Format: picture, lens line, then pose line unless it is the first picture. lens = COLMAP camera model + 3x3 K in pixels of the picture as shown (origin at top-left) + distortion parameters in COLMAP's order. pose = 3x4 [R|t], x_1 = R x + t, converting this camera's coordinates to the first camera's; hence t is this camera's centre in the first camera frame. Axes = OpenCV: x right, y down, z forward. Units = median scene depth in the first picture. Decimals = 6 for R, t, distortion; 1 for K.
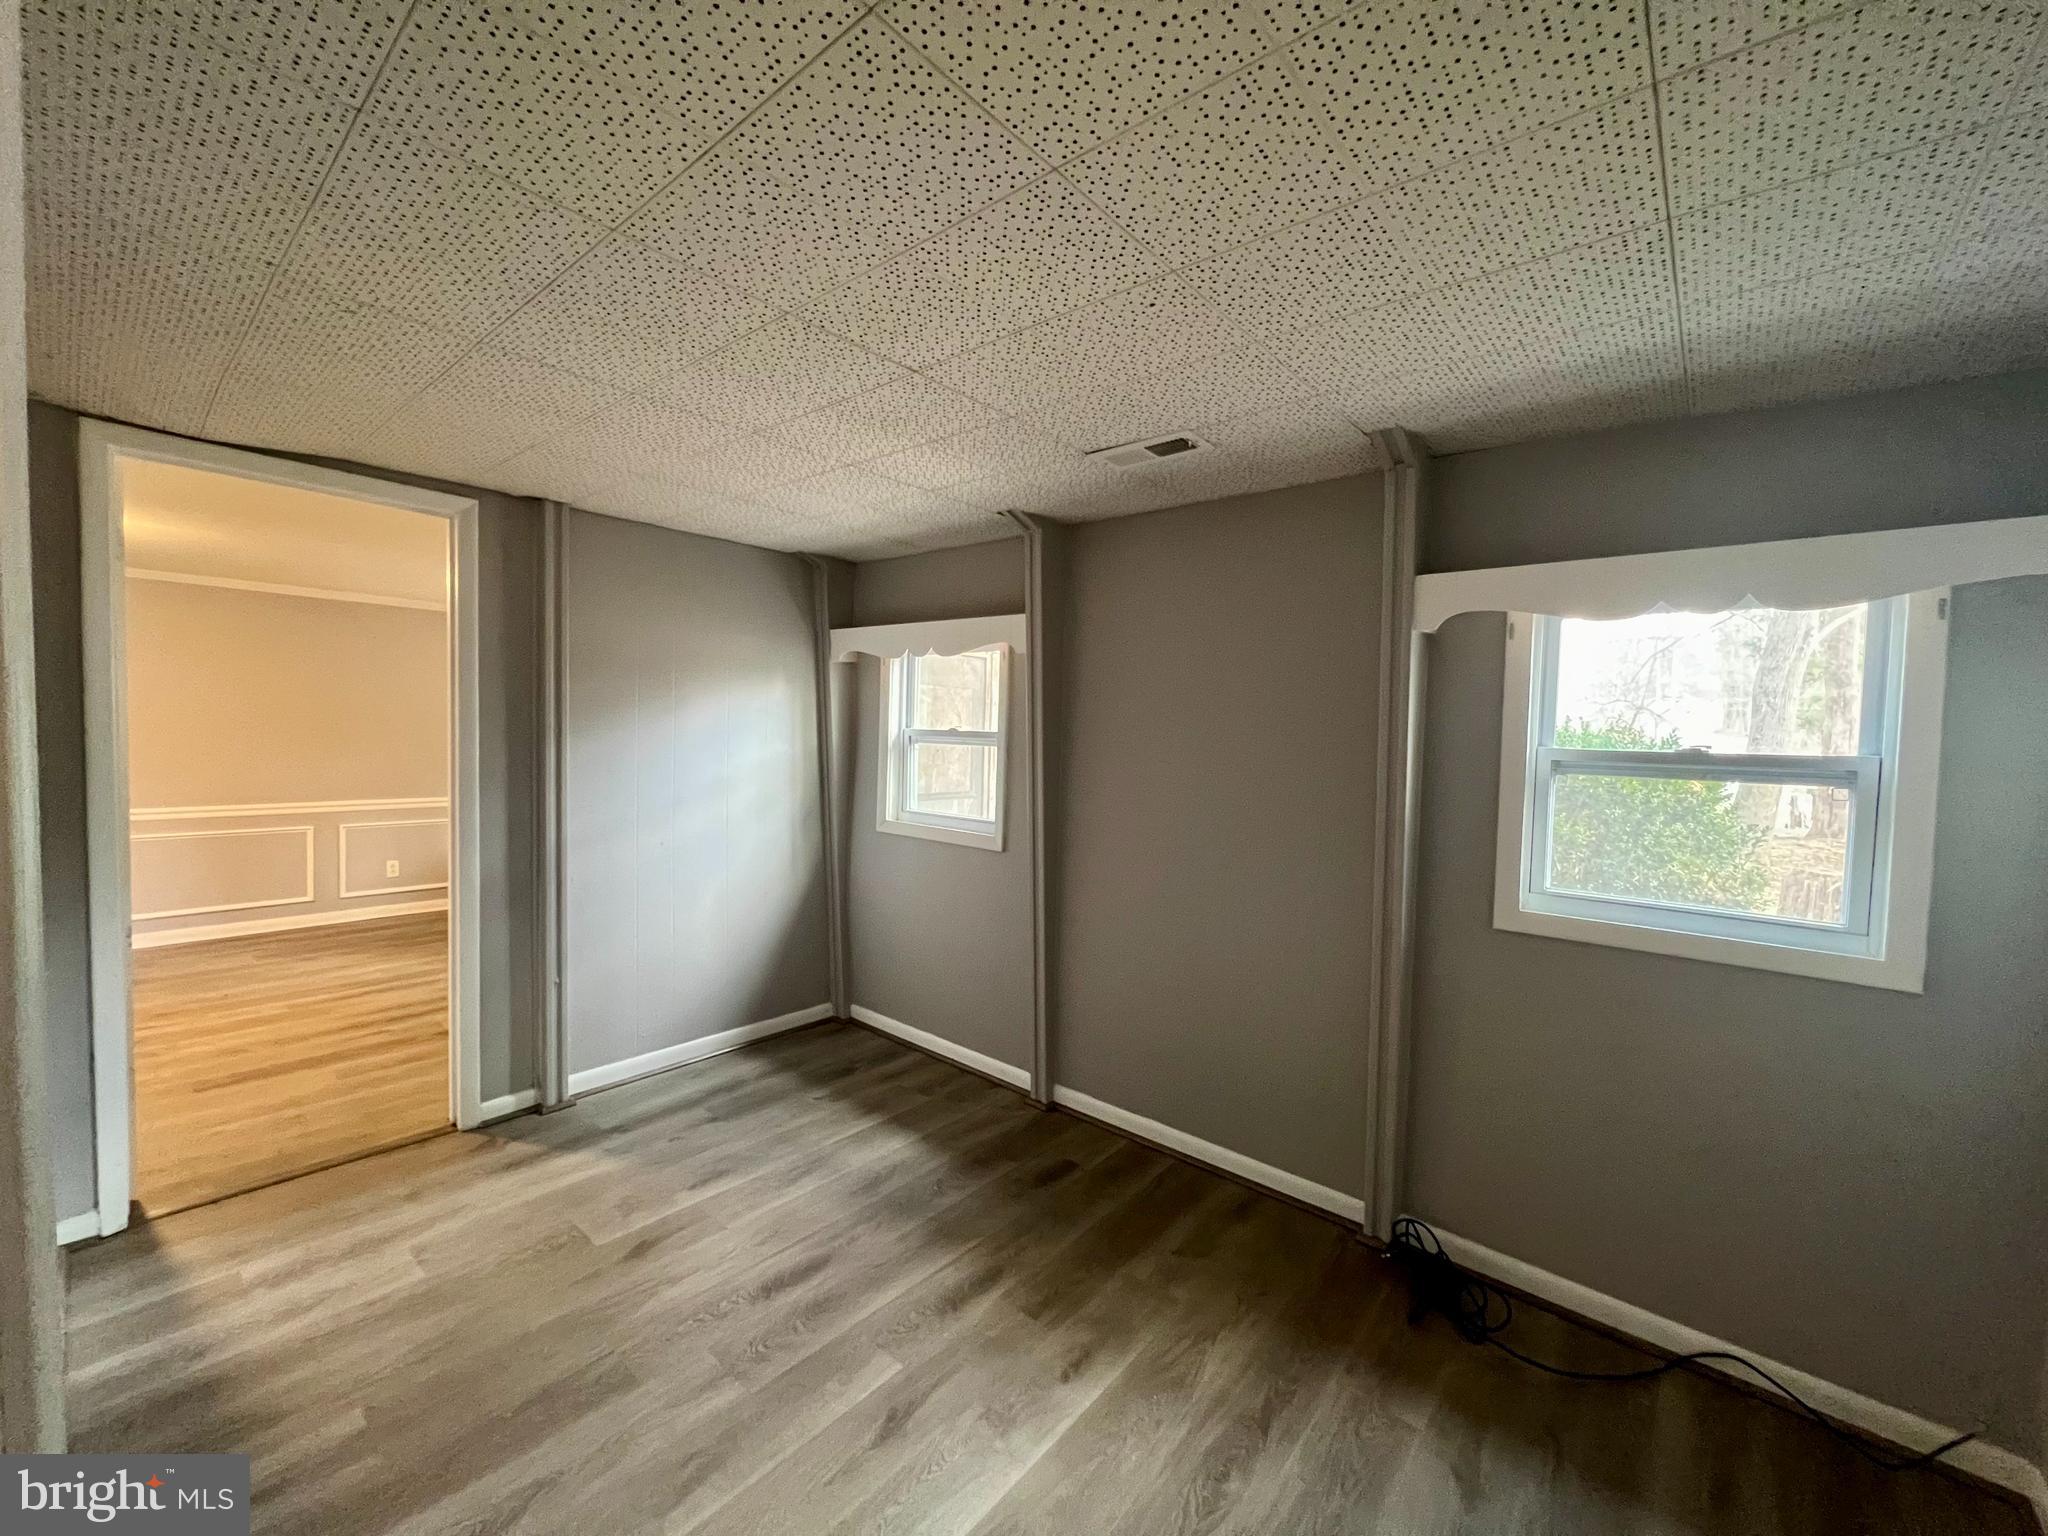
lens RADIAL K [[820.5, 0, 1019.7], [0, 820.5, 768.6], [0, 0, 1]] dist [-0.002347, 0.000251]
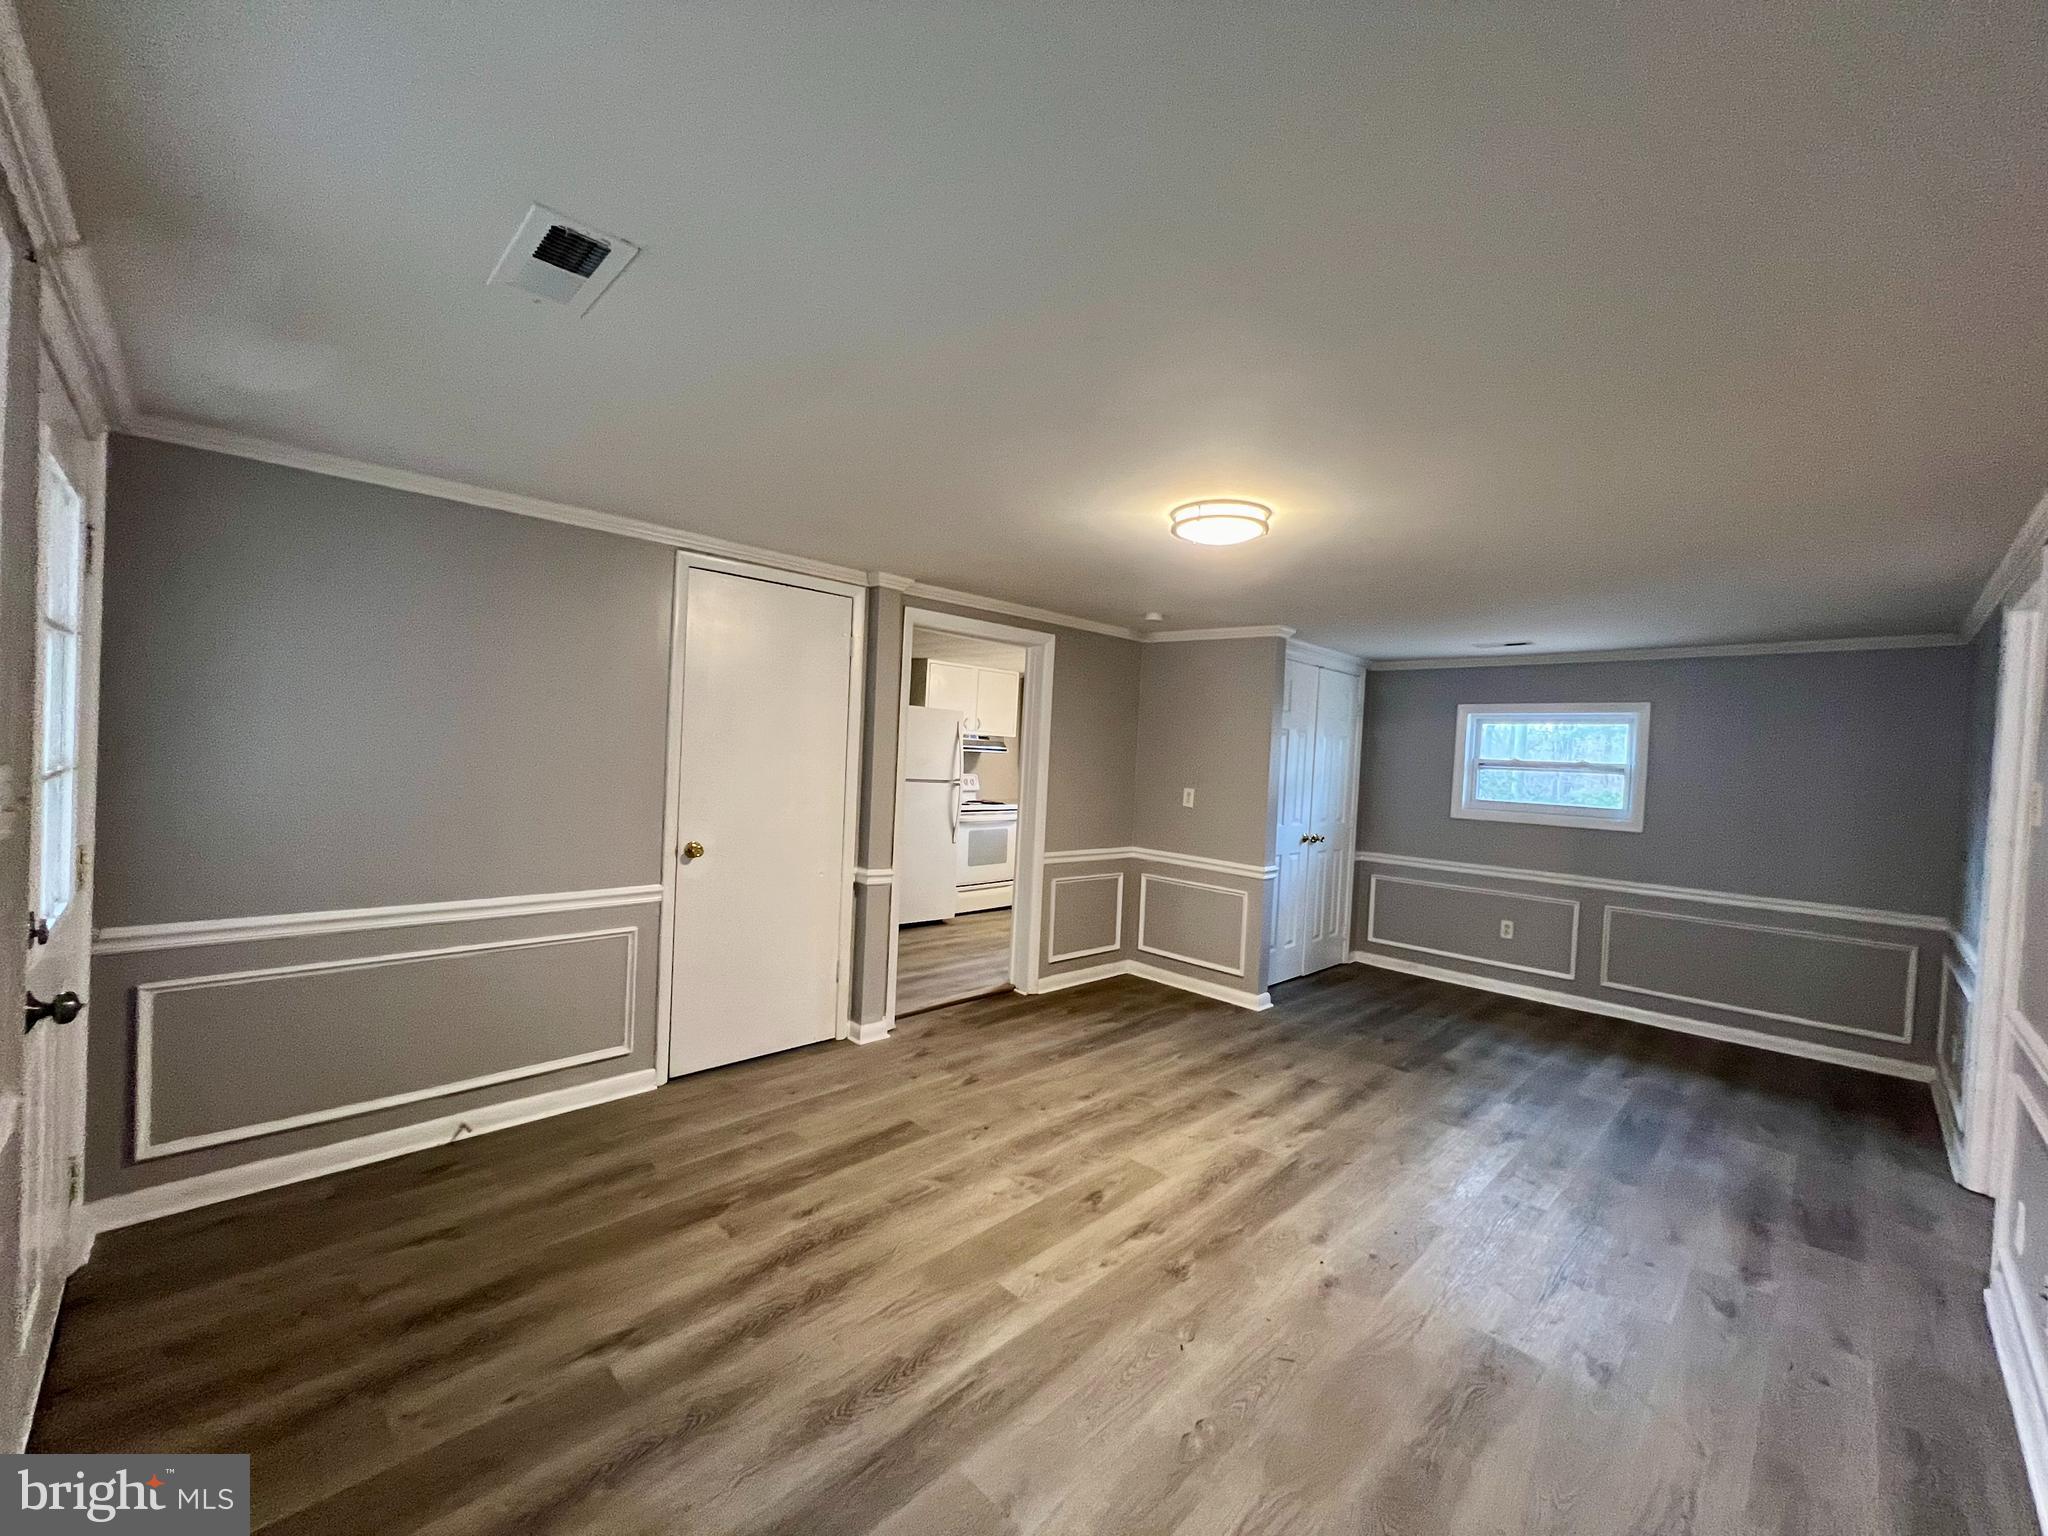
lens RADIAL K [[820.5, 0, 1019.7], [0, 820.5, 768.6], [0, 0, 1]] dist [-0.002347, 0.000251]
pose [[-0.993376, -0.078318, 0.084086, -1.447870], [-0.072187, 0.994669, 0.073636, -0.153099], [-0.089405, 0.067078, -0.993734, 2.395323]]
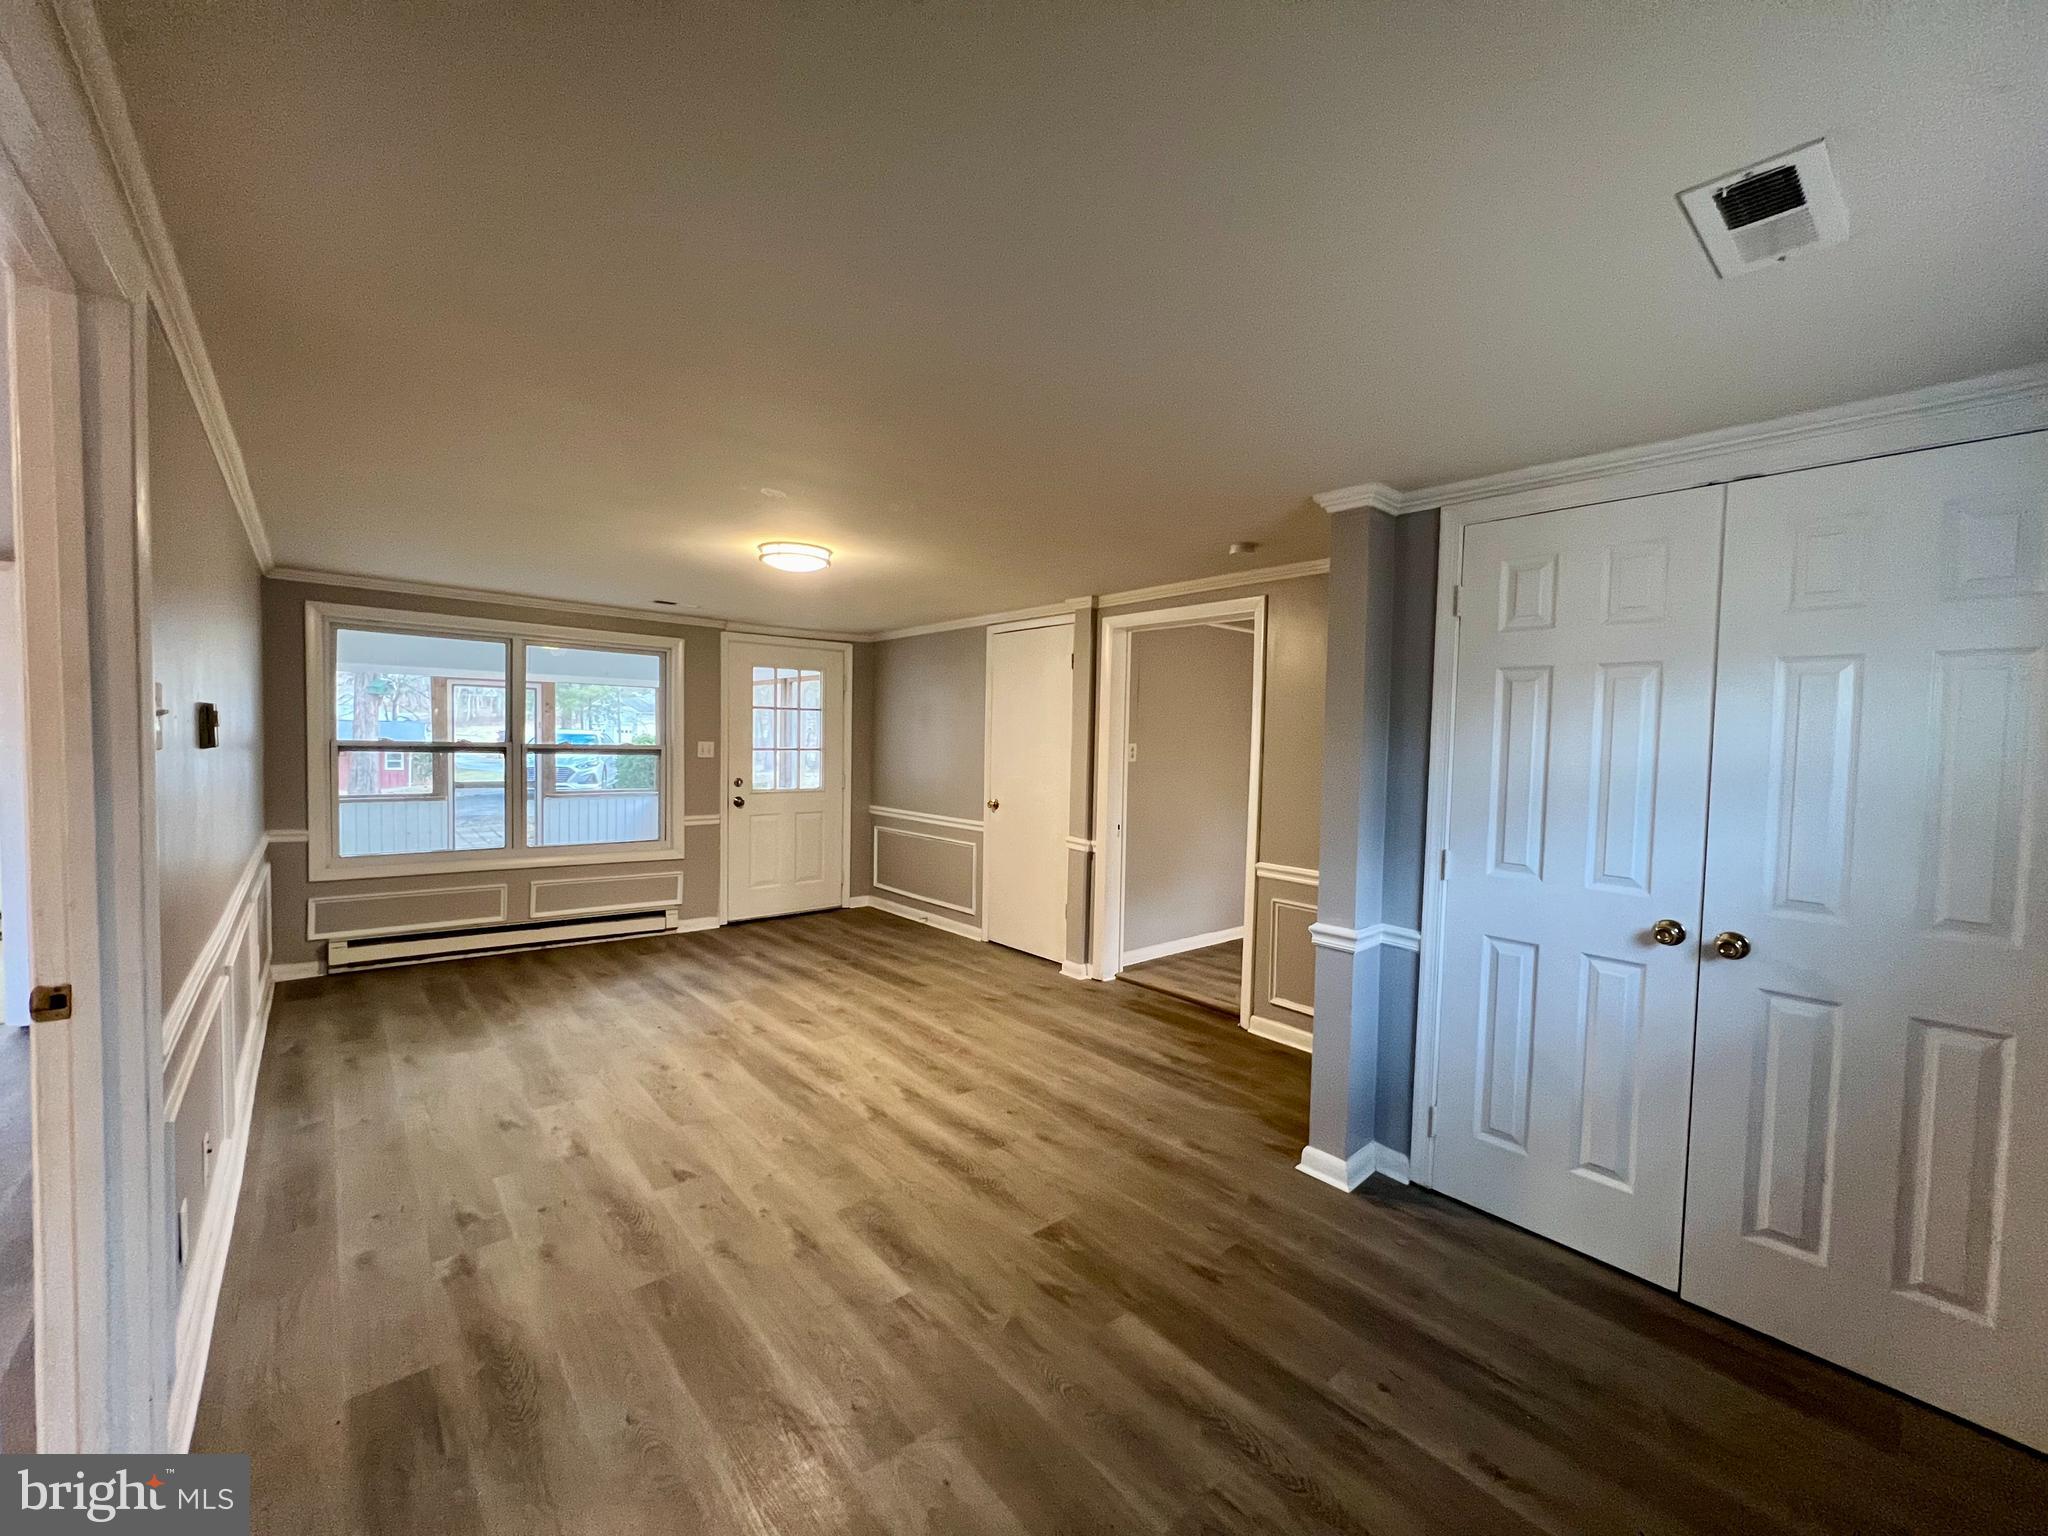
lens RADIAL K [[820.5, 0, 1019.7], [0, 820.5, 768.6], [0, 0, 1]] dist [-0.002347, 0.000251]
pose [[0.161252, -0.062021, 0.984963, -2.967872], [0.032220, 0.997822, 0.057556, -0.104285], [-0.986387, 0.022455, 0.162899, 0.695064]]
